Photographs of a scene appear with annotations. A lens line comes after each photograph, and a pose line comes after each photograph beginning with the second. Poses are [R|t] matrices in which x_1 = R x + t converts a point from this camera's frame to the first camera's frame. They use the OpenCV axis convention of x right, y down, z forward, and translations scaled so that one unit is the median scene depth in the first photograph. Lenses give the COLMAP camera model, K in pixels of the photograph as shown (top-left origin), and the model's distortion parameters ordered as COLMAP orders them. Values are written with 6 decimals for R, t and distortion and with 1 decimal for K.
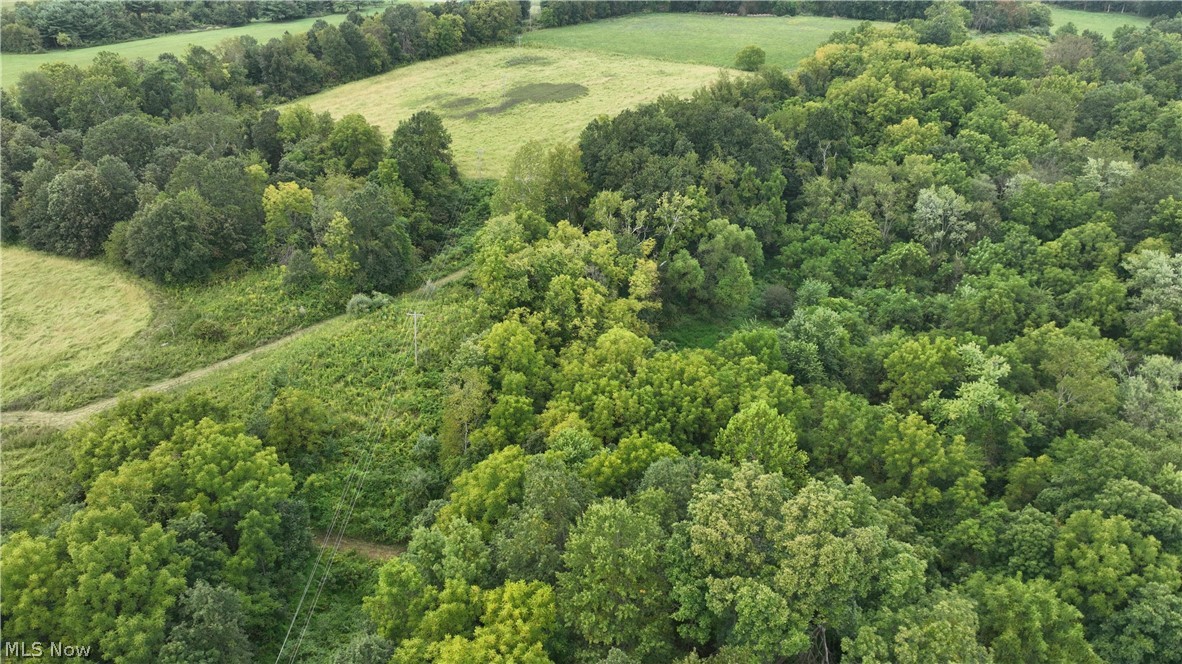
lens RADIAL K [[833.6, 0, 594.1], [0, 833.6, 328.4], [0, 0, 1]] dist [-0.005063, 0.027316]
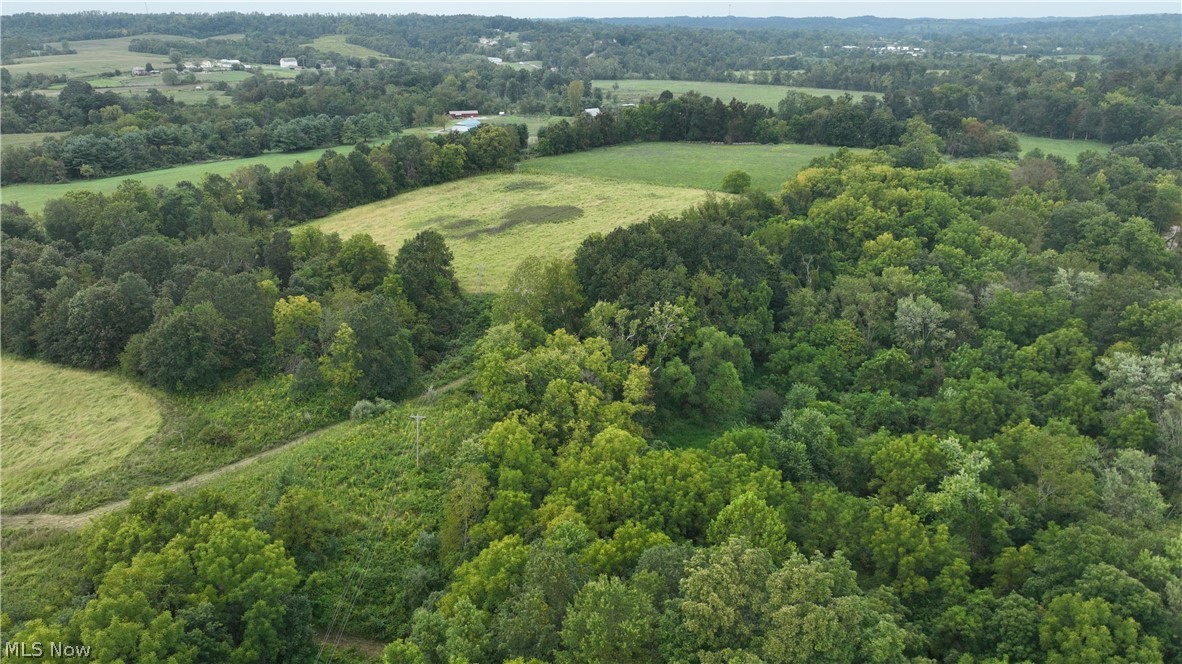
lens RADIAL K [[833.6, 0, 594.1], [0, 833.6, 328.4], [0, 0, 1]] dist [-0.005063, 0.027316]
pose [[0.999956, -0.008214, 0.004472, 0.001536], [0.008770, 0.989658, -0.143179, 0.020423], [-0.003250, 0.143212, 0.989687, -0.038938]]
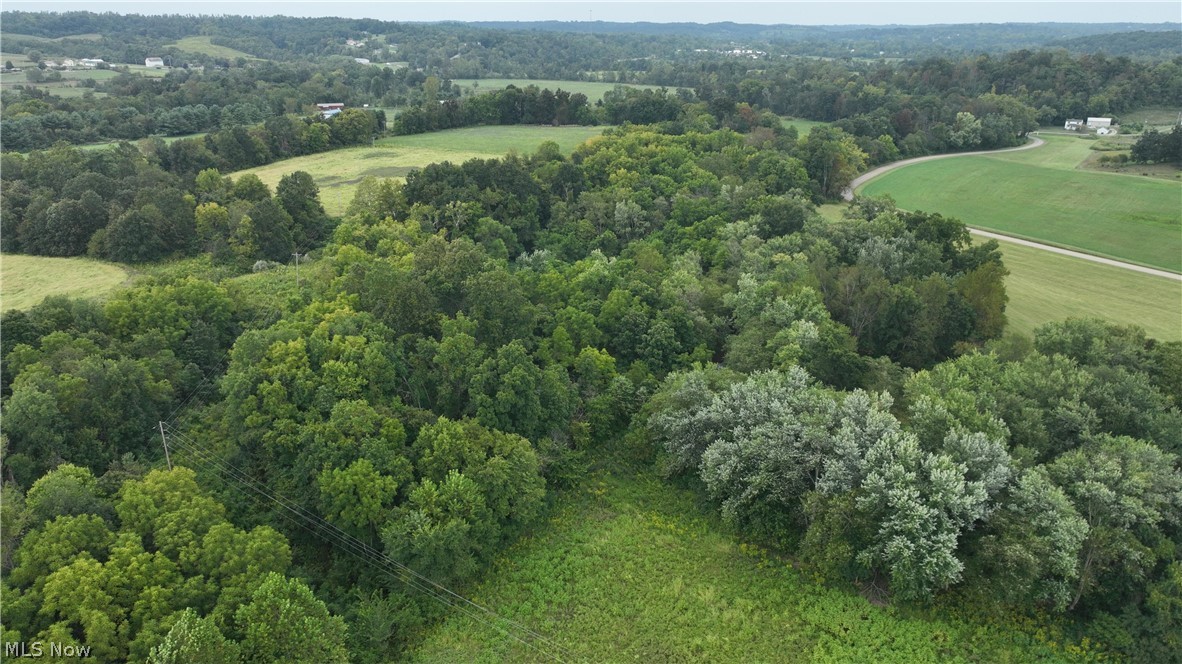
lens RADIAL K [[833.6, 0, 594.1], [0, 833.6, 328.4], [0, 0, 1]] dist [-0.005063, 0.027316]
pose [[0.989110, -0.049663, 0.138545, 0.127473], [0.069509, 0.987380, -0.142303, 0.352623], [-0.129729, 0.150384, 0.980079, -0.644225]]
